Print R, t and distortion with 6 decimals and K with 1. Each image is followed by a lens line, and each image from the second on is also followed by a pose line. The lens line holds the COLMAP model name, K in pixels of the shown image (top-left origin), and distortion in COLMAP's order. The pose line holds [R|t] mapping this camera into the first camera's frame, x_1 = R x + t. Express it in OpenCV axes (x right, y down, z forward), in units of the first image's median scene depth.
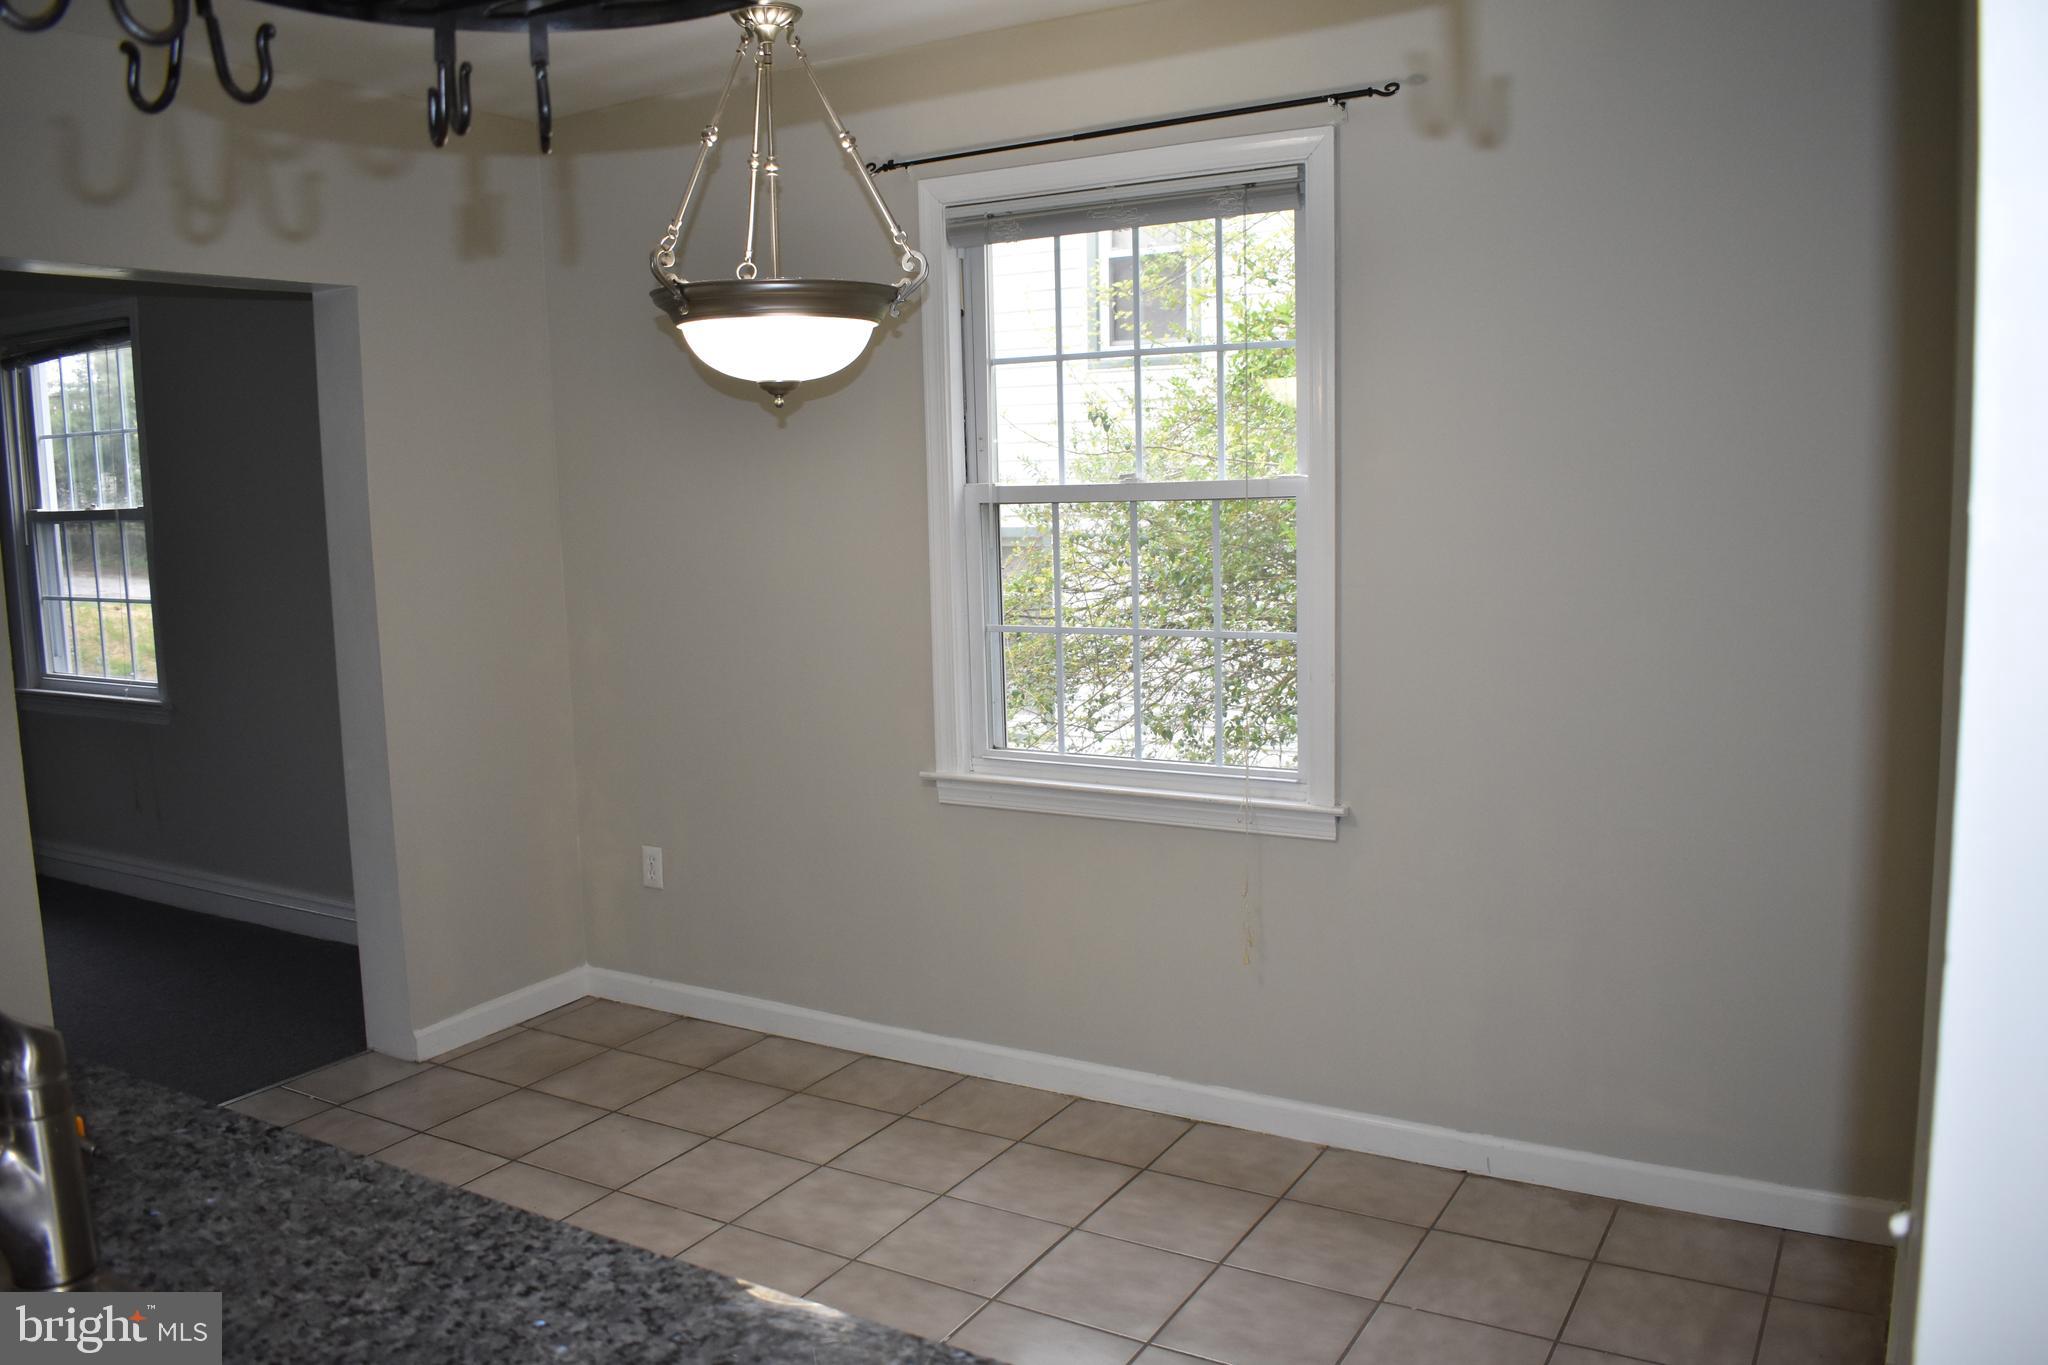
lens RADIAL K [[1590.0, 0, 1030.0], [0, 1590.0, 684.7], [0, 0, 1]] dist [-0.097121, -0.001980]
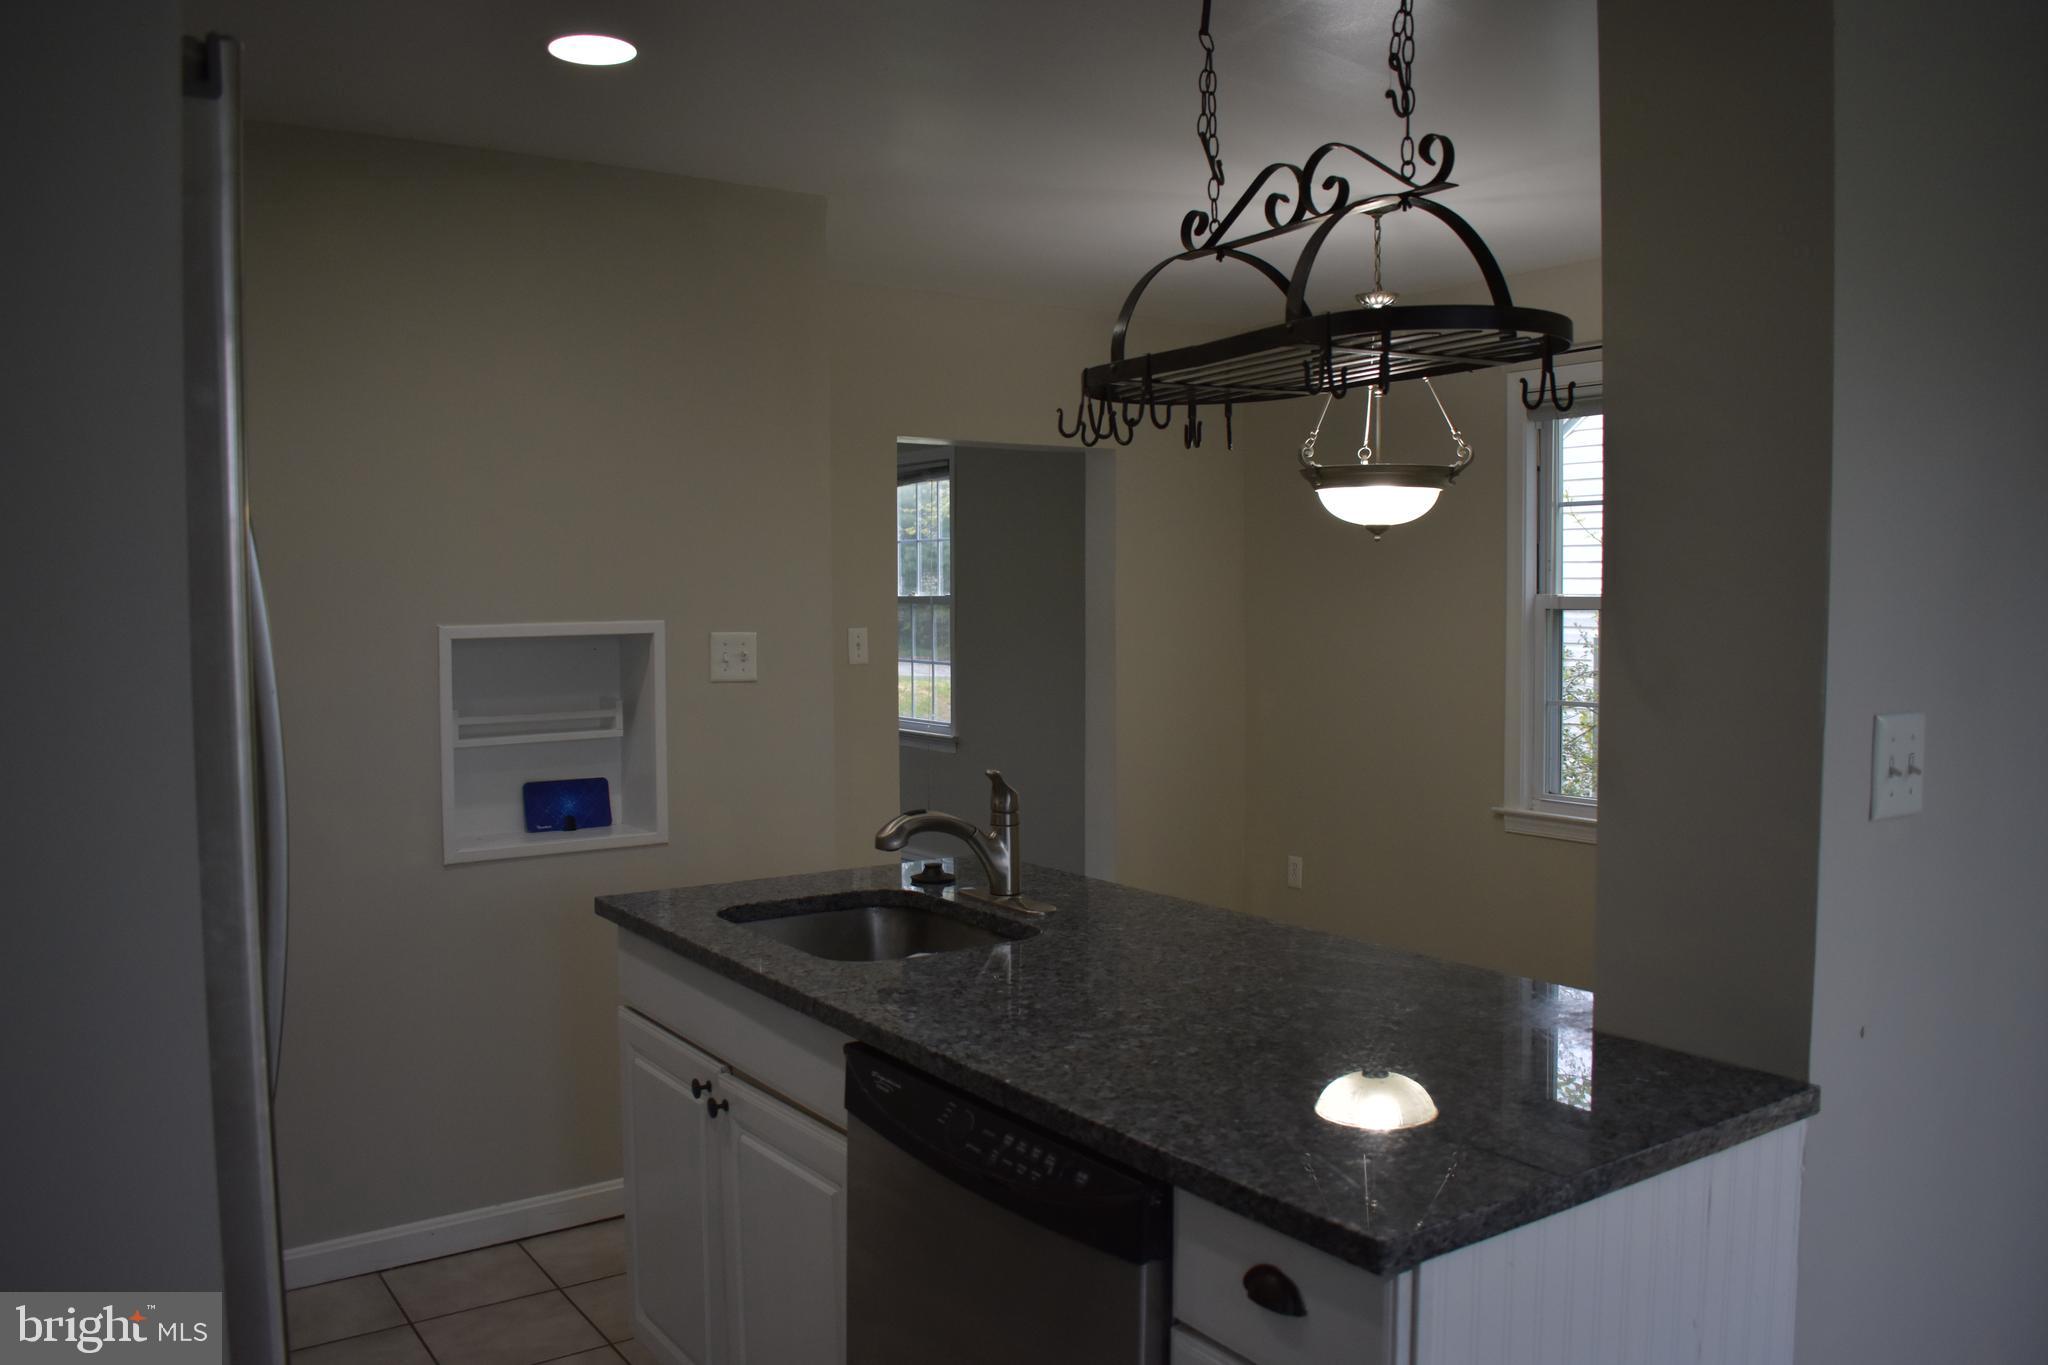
lens RADIAL K [[1590.0, 0, 1035.7], [0, 1590.0, 681.6], [0, 0, 1]] dist [-0.097121, -0.001980]
pose [[0.909801, 0.041608, -0.412954, 0.126258], [-0.070660, 0.995965, -0.055326, 0.050434], [0.408985, 0.079515, 0.909070, -0.377477]]
